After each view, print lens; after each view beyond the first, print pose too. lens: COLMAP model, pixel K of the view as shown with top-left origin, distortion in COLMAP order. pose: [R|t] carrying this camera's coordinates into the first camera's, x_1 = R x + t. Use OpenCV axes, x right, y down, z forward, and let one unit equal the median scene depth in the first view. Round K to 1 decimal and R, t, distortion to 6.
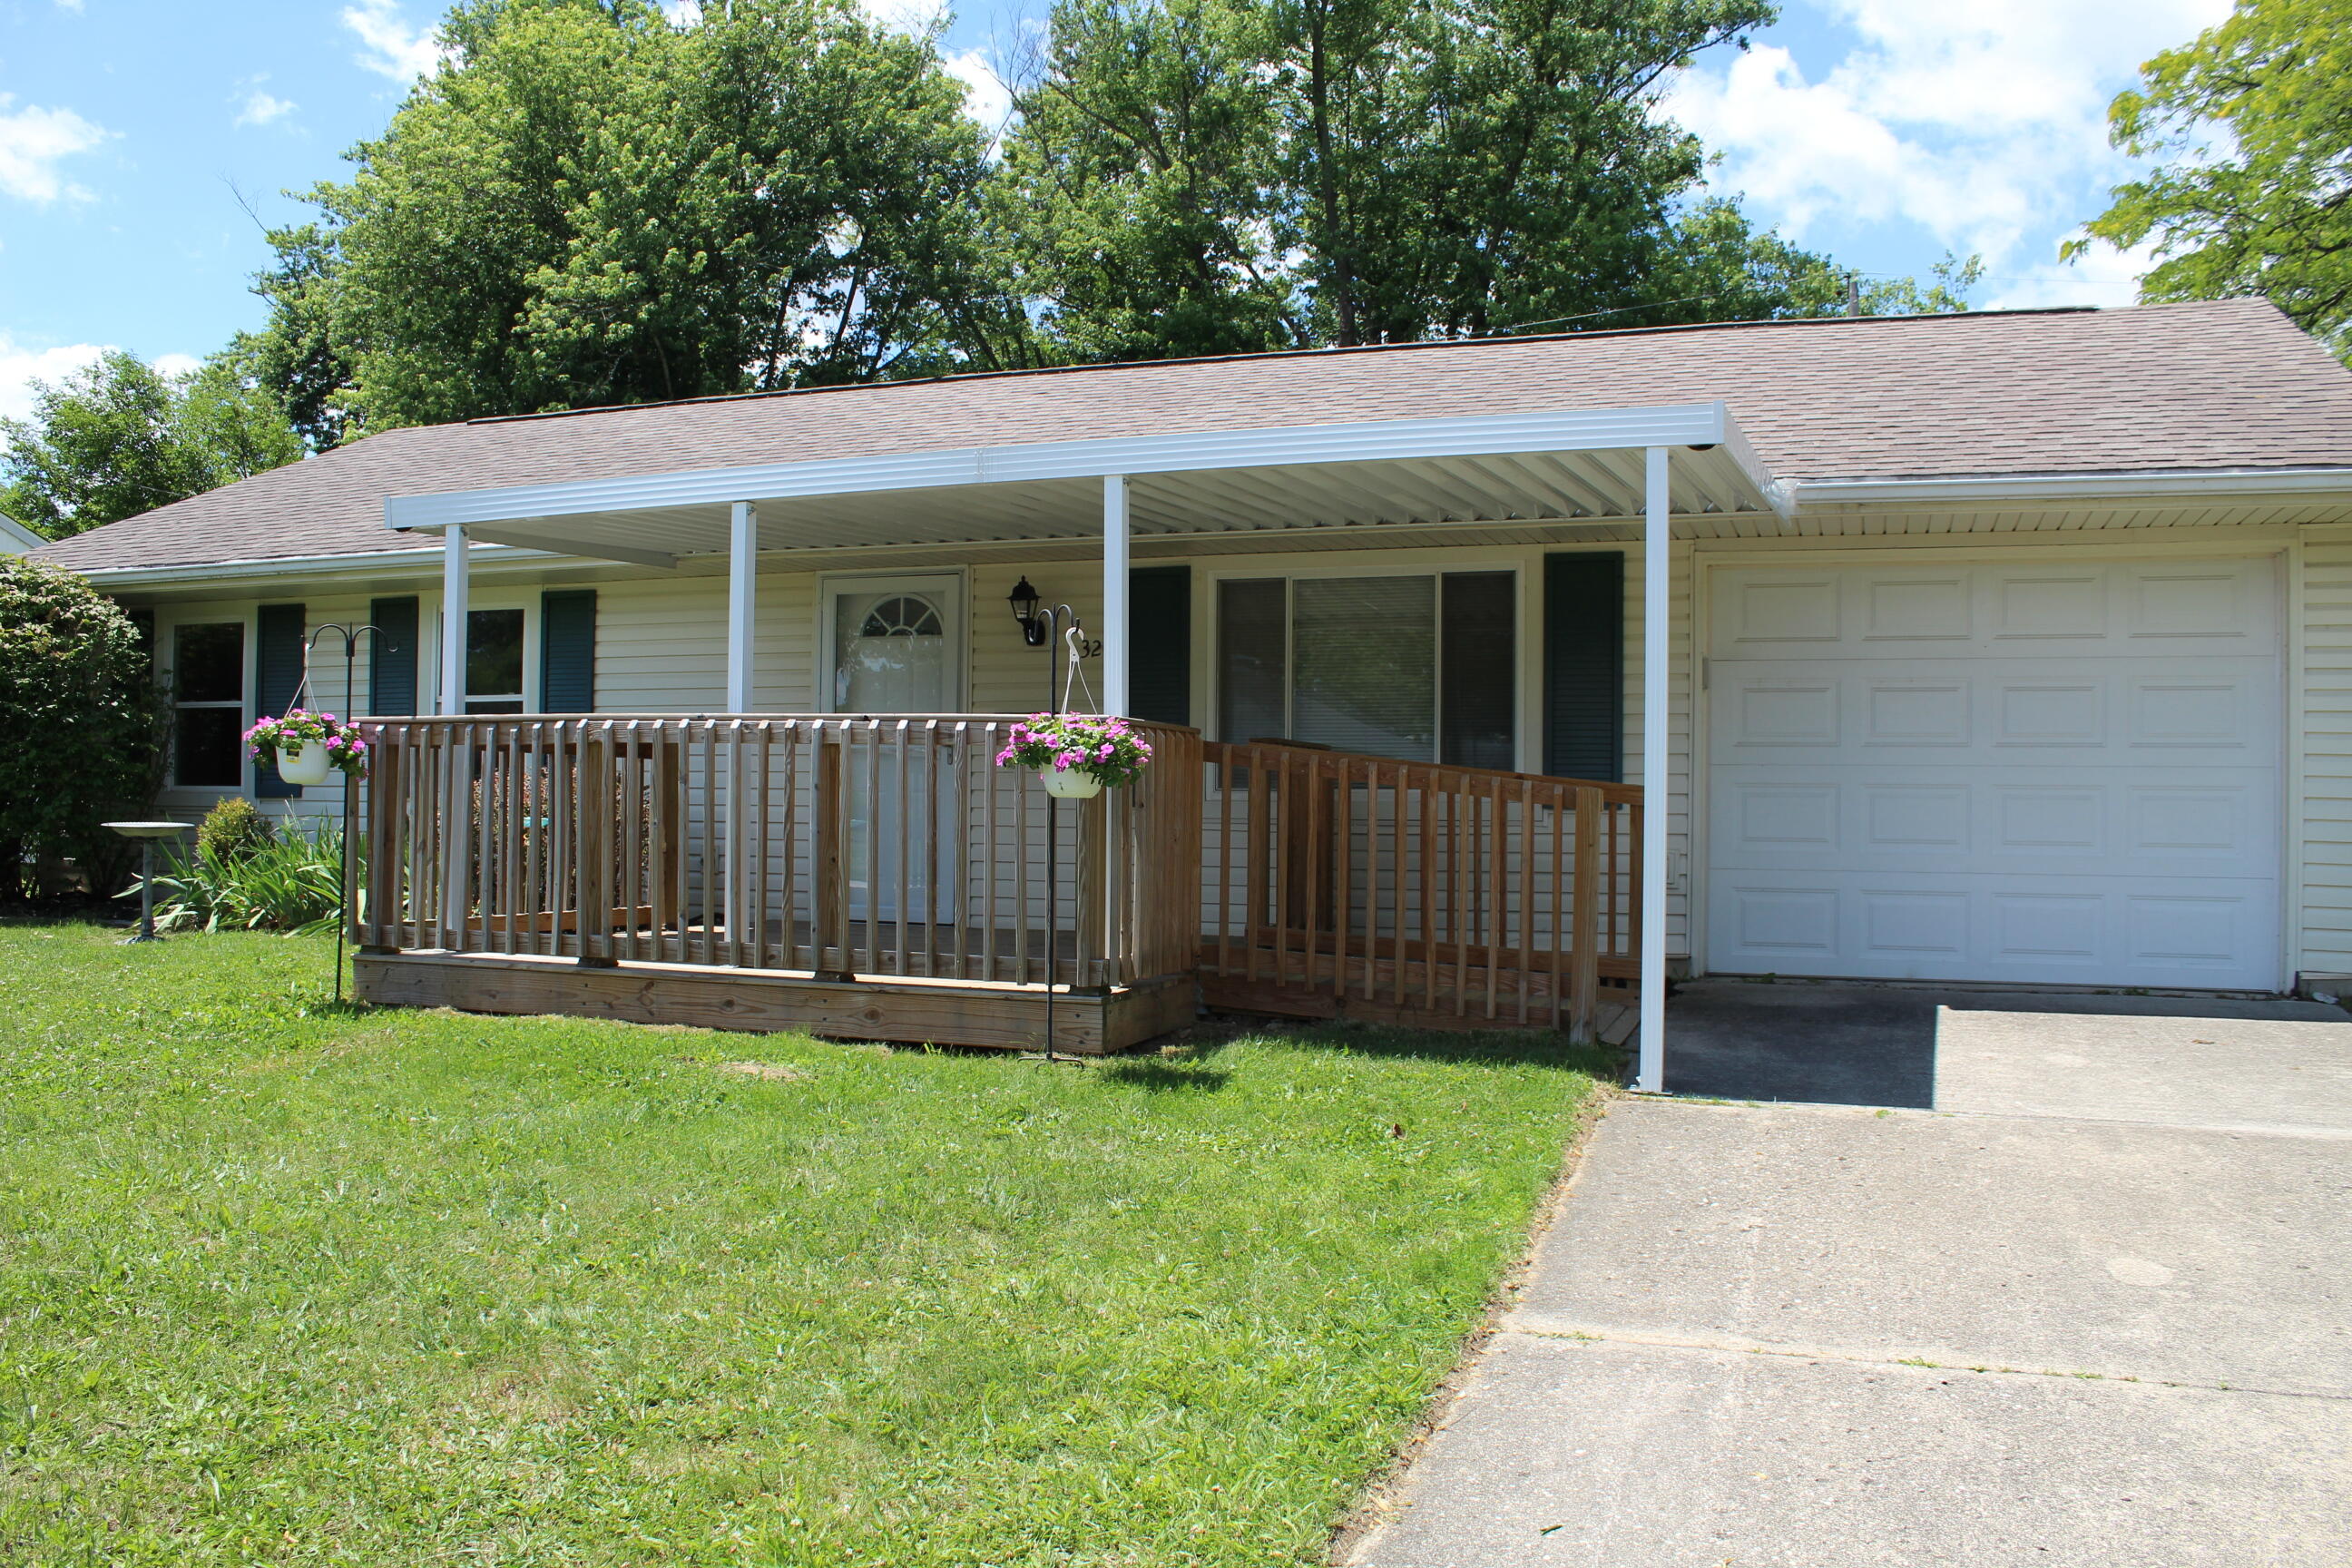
lens RADIAL K [[1979.4, 0, 1167.4], [0, 1979.4, 789.1], [0, 0, 1]] dist [-0.156585, 0.138546]
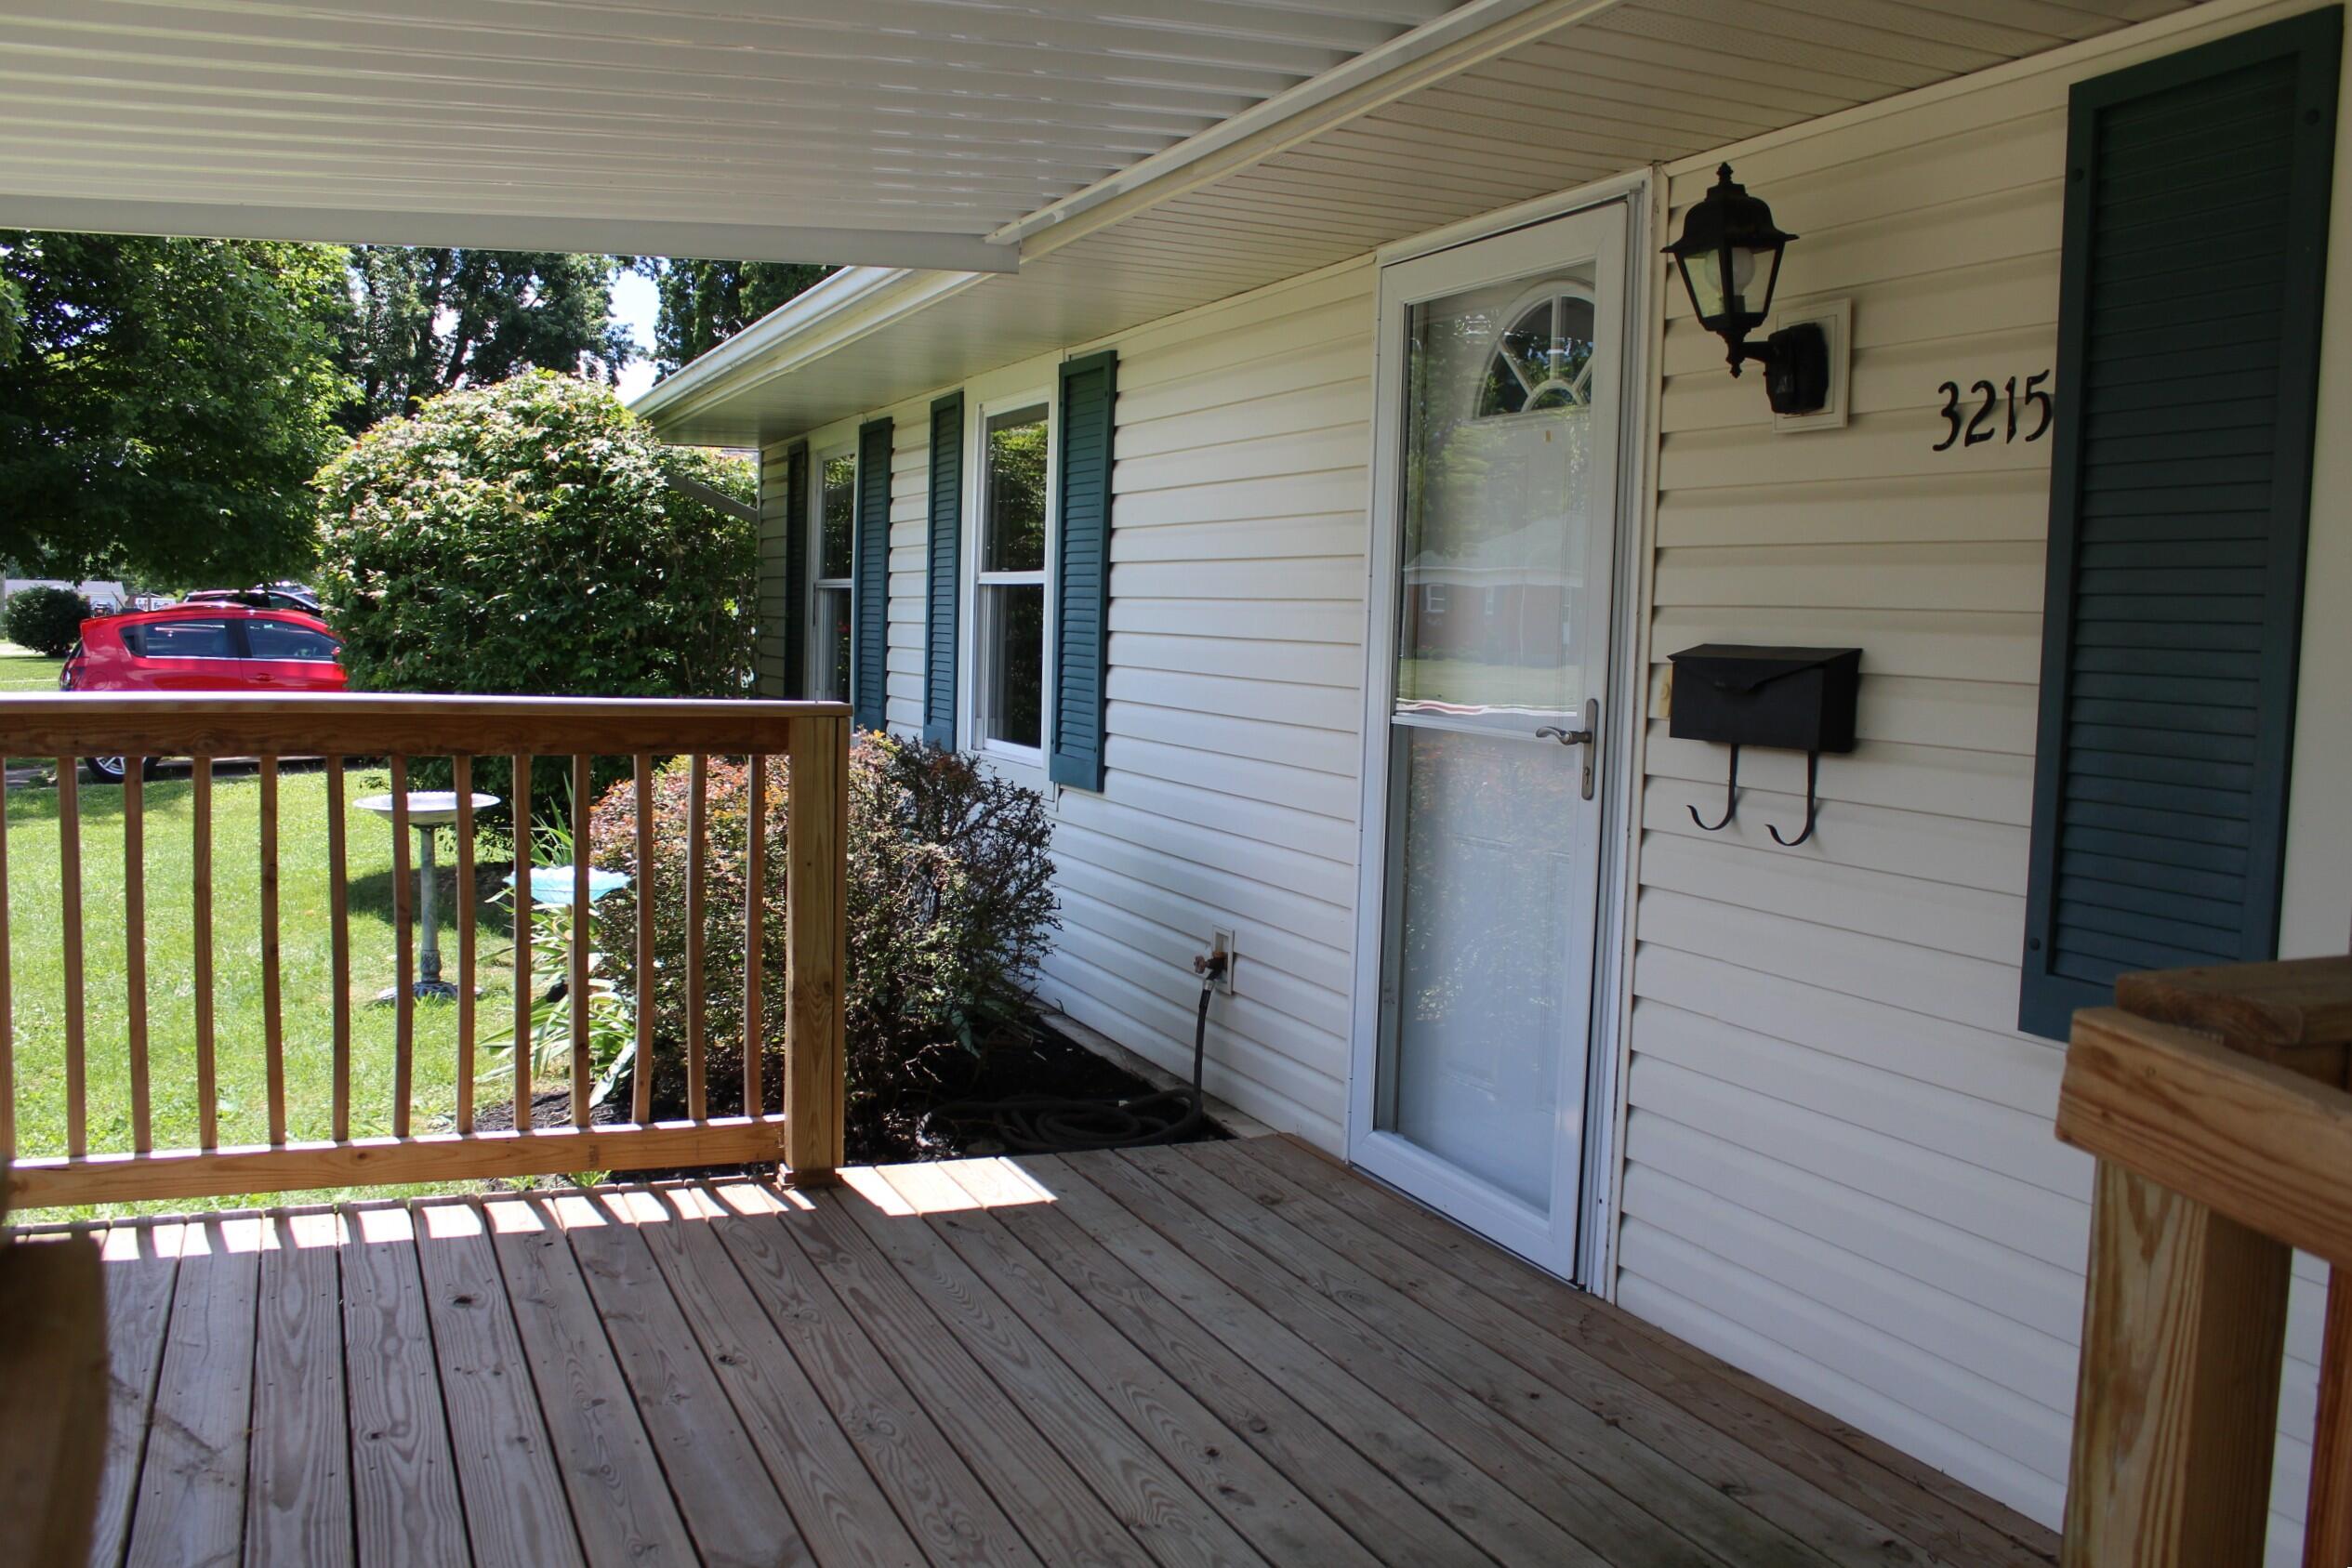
lens RADIAL K [[2036.4, 0, 1176.0], [0, 2036.4, 784.0], [0, 0, 1]] dist [-0.172698, 0.173114]
pose [[0.699153, 0.067686, -0.711761, 0.075072], [-0.011360, 0.996435, 0.083599, -0.040697], [0.714882, -0.050363, 0.697429, 0.700919]]
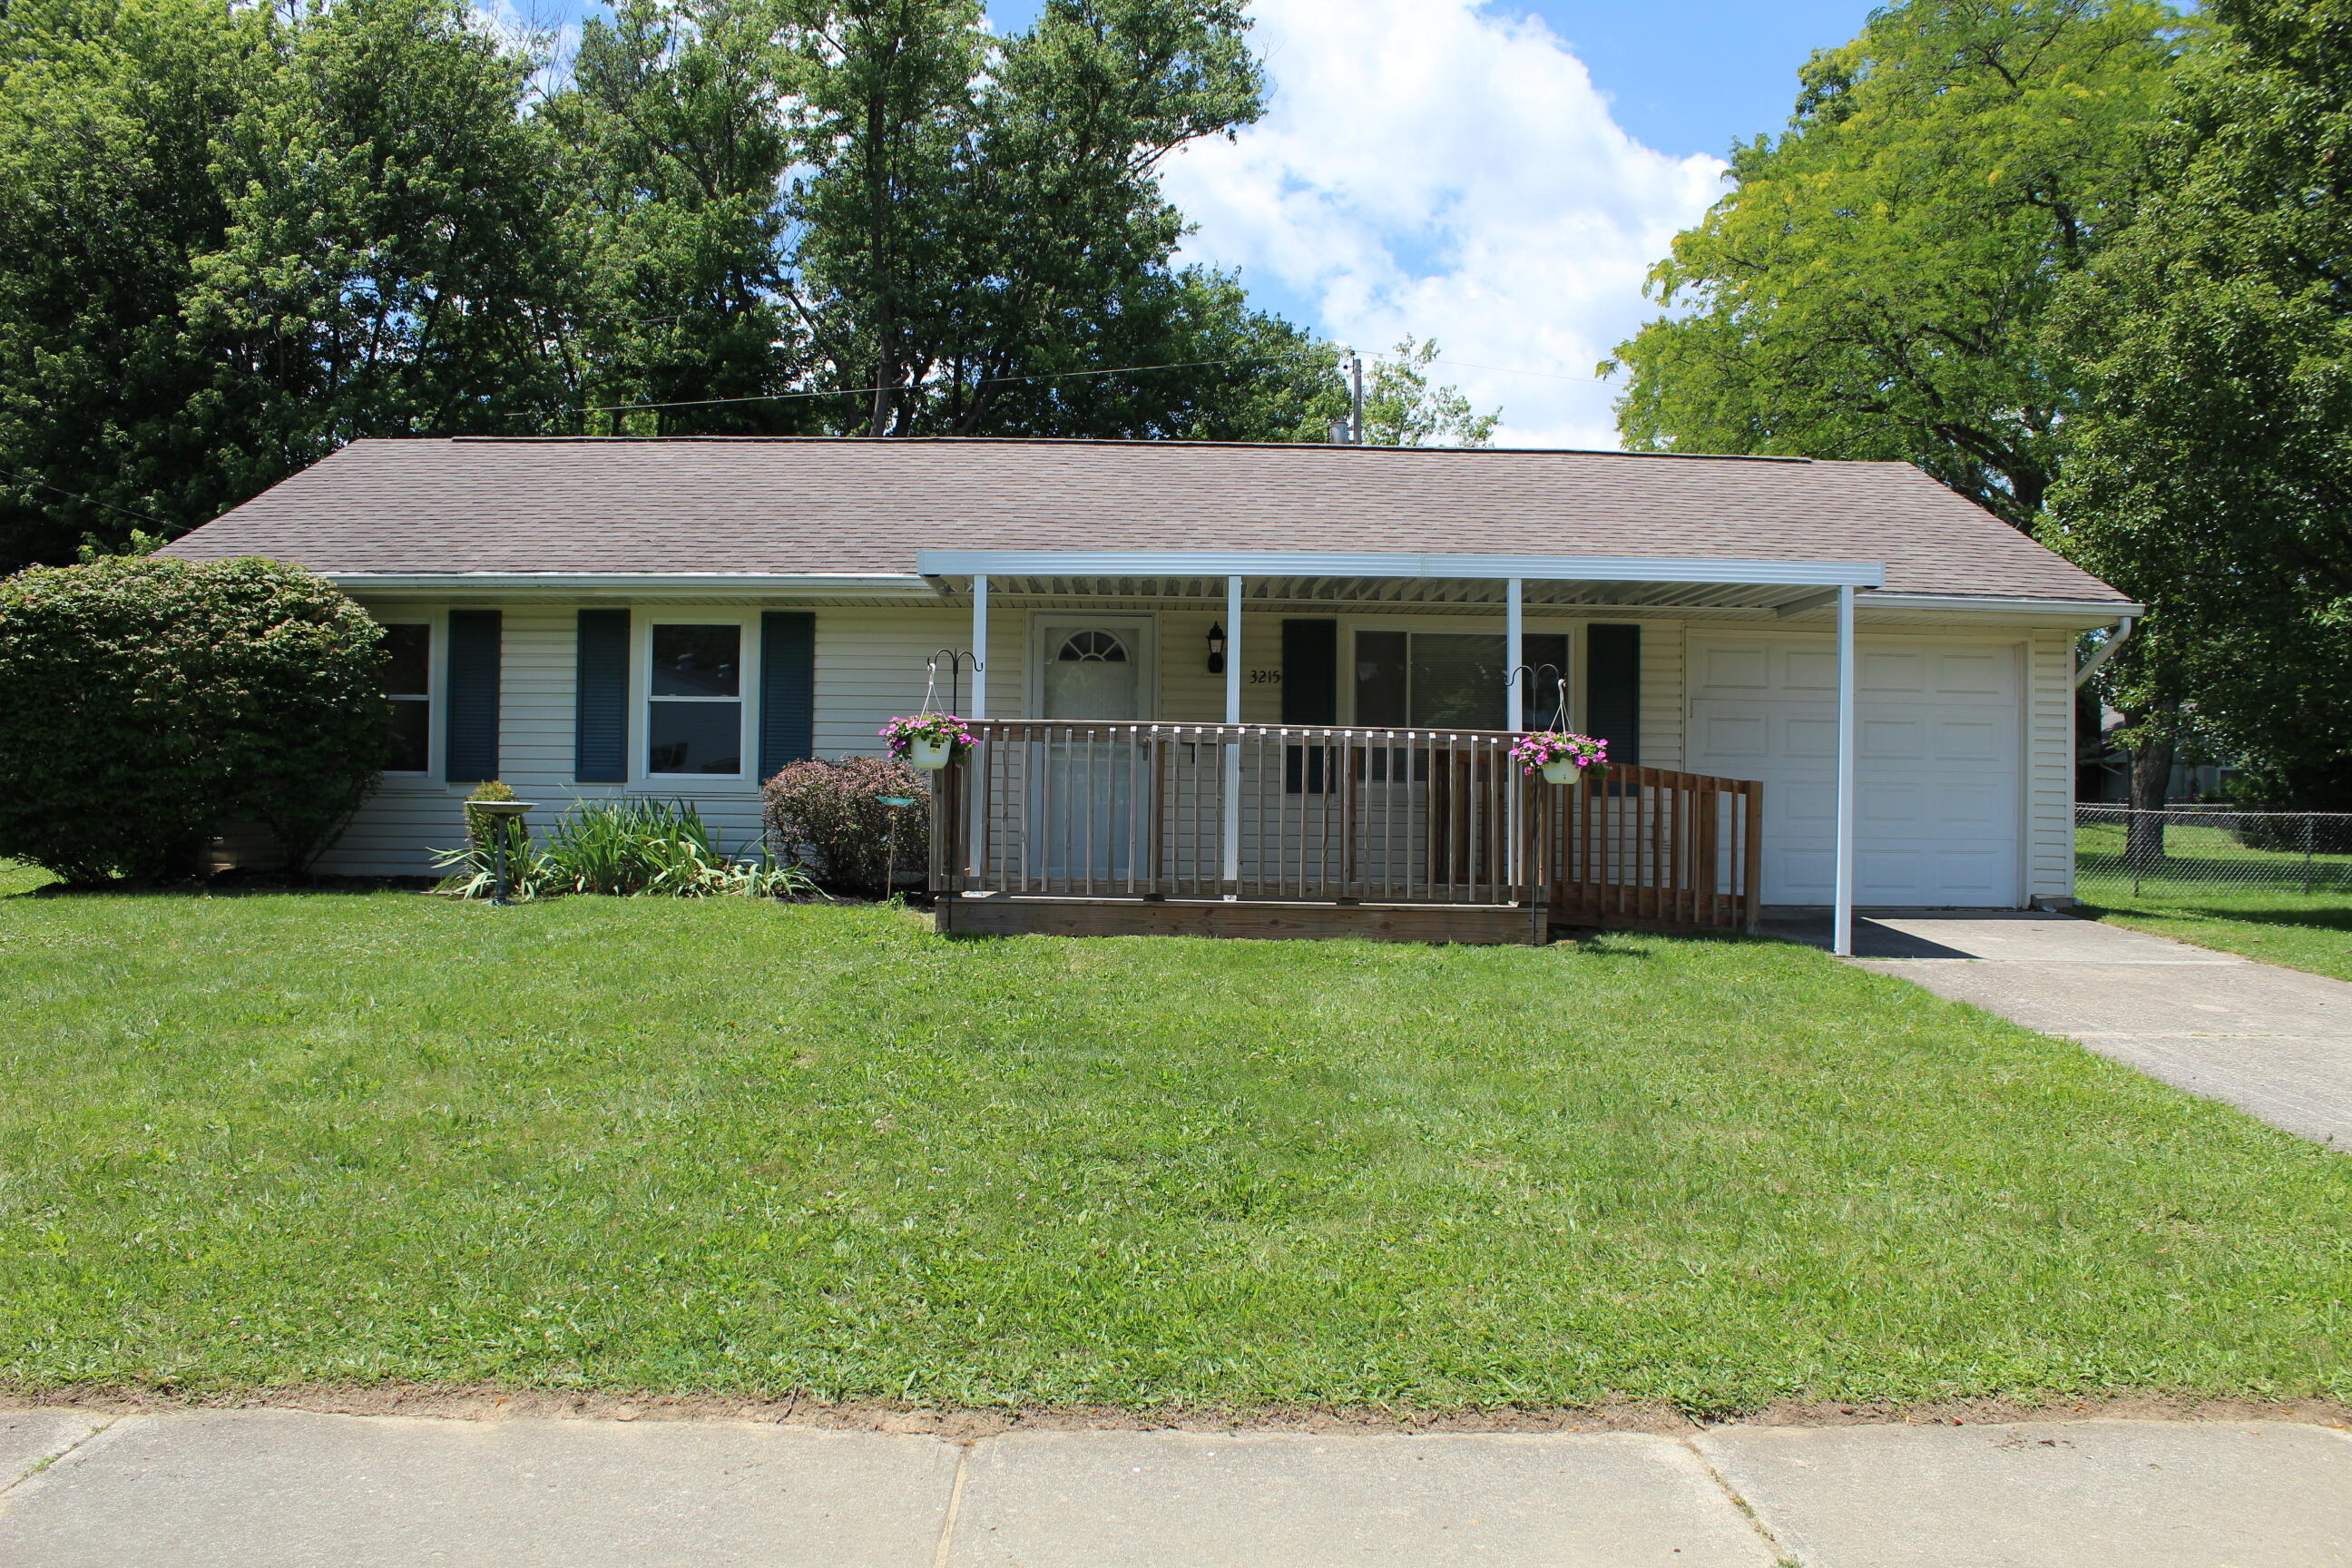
lens RADIAL K [[1981.9, 0, 1166.7], [0, 1981.9, 777.7], [0, 0, 1]] dist [-0.168646, 0.146461]
pose [[0.932153, 0.009913, 0.361928, -0.560306], [-0.007914, 0.999944, -0.007007, 0.008070], [-0.361977, 0.003667, 0.932180, -0.236161]]
